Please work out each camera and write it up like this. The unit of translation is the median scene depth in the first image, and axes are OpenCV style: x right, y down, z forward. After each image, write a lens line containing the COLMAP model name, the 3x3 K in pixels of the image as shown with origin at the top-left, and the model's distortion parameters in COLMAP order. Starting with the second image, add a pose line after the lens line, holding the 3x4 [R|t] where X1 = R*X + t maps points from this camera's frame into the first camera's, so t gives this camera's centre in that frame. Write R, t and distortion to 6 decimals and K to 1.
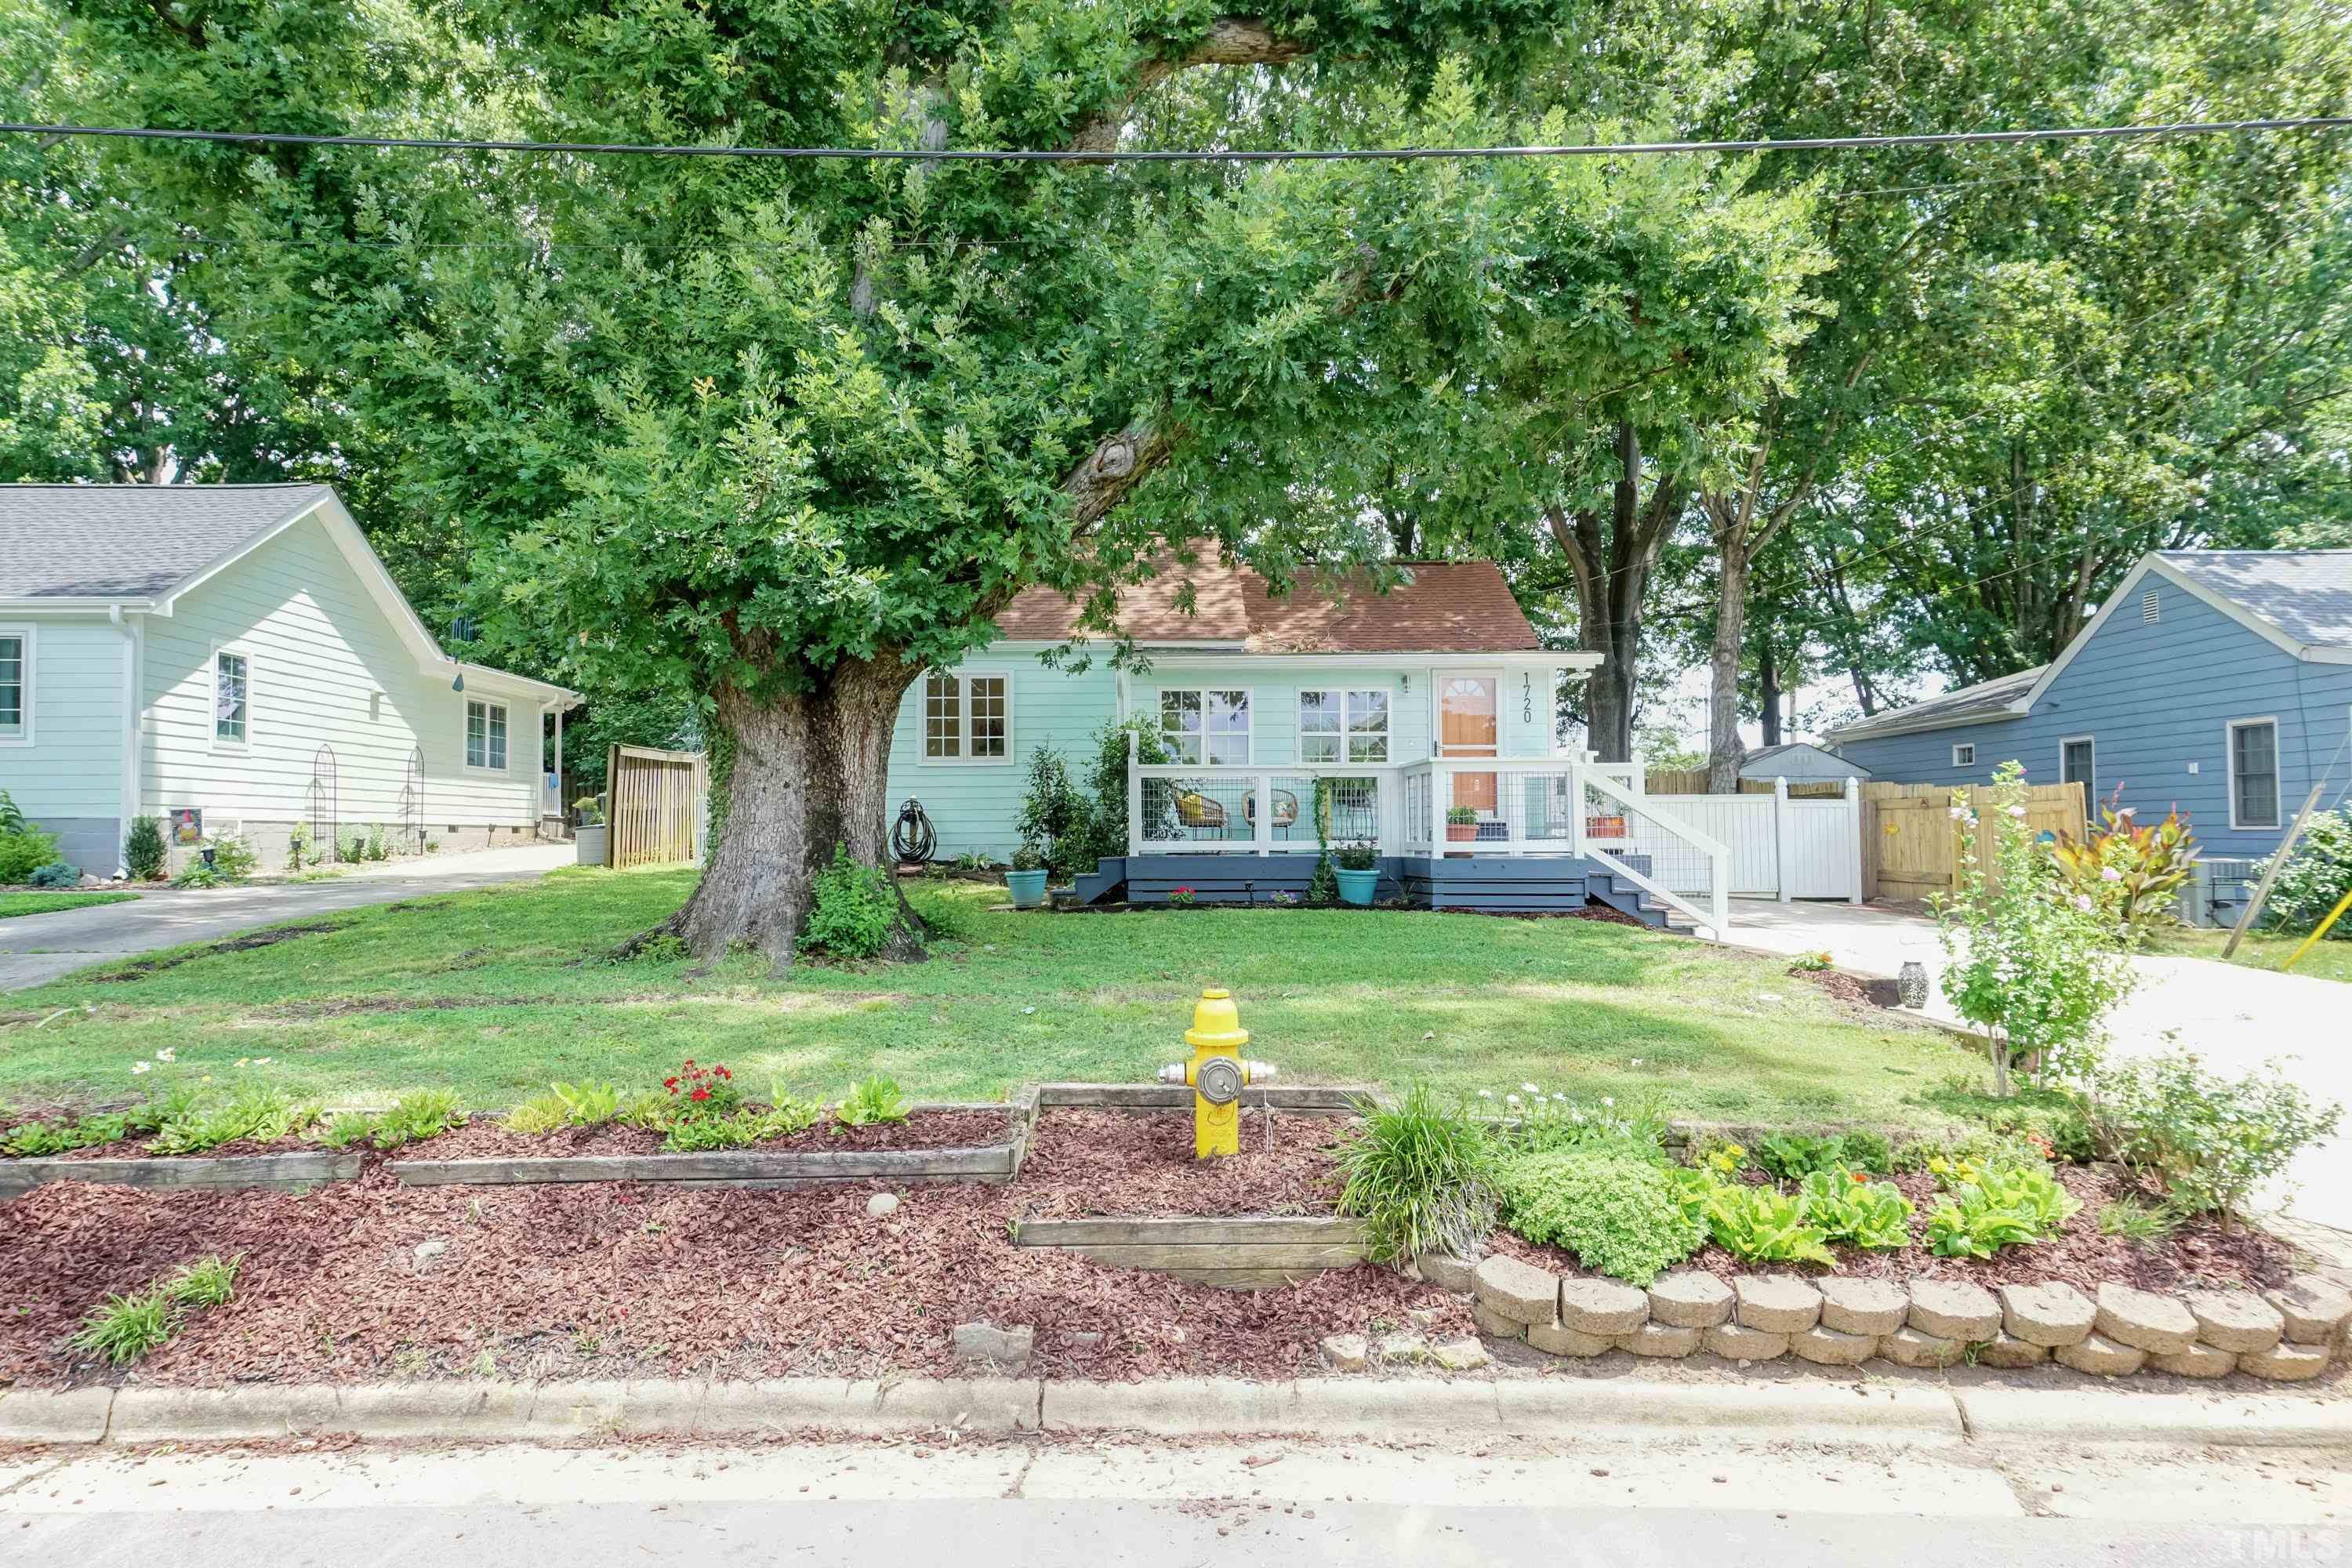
lens RADIAL K [[1615.2, 0, 1084.5], [0, 1615.2, 775.1], [0, 0, 1]] dist [0.003462, 0.000423]
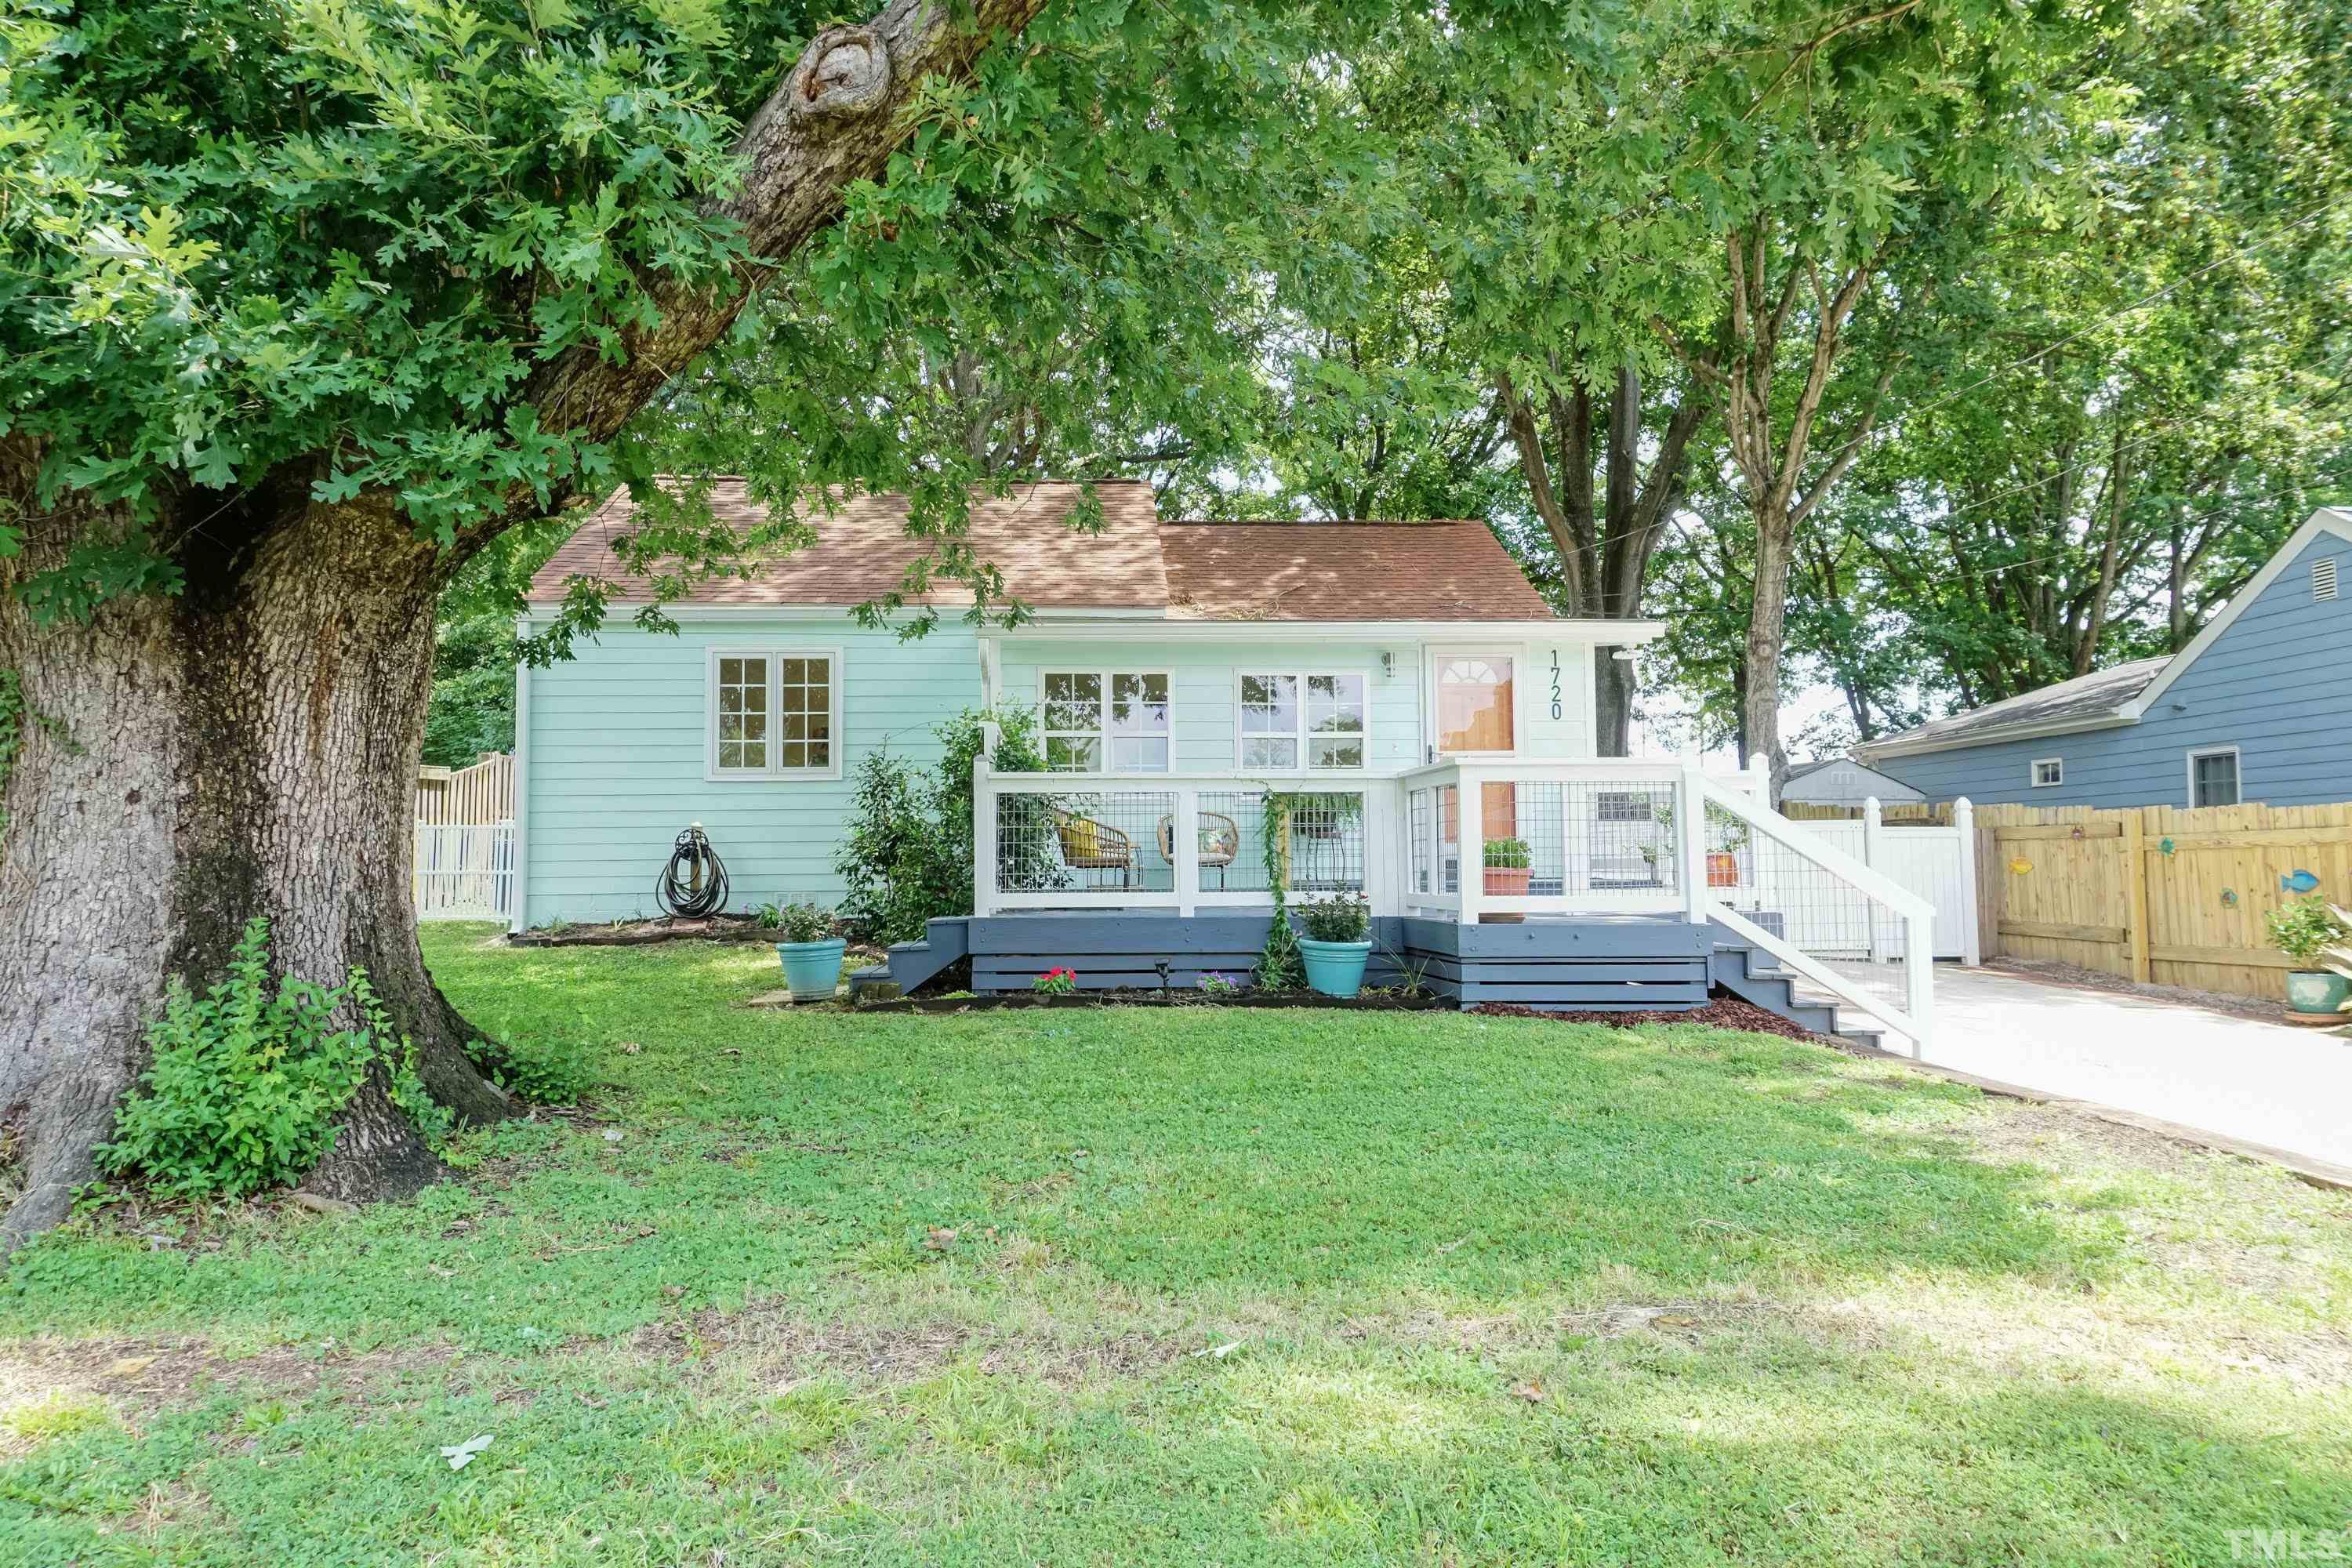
lens RADIAL K [[1622.7, 0, 1176.0], [0, 1622.7, 784.0], [0, 0, 1]] dist [0.044685, -0.000024]
pose [[0.995381, 0.001537, 0.095991, 0.044052], [-0.000380, 0.999927, -0.012066, 0.005739], [-0.096003, 0.011974, 0.995309, 0.352248]]
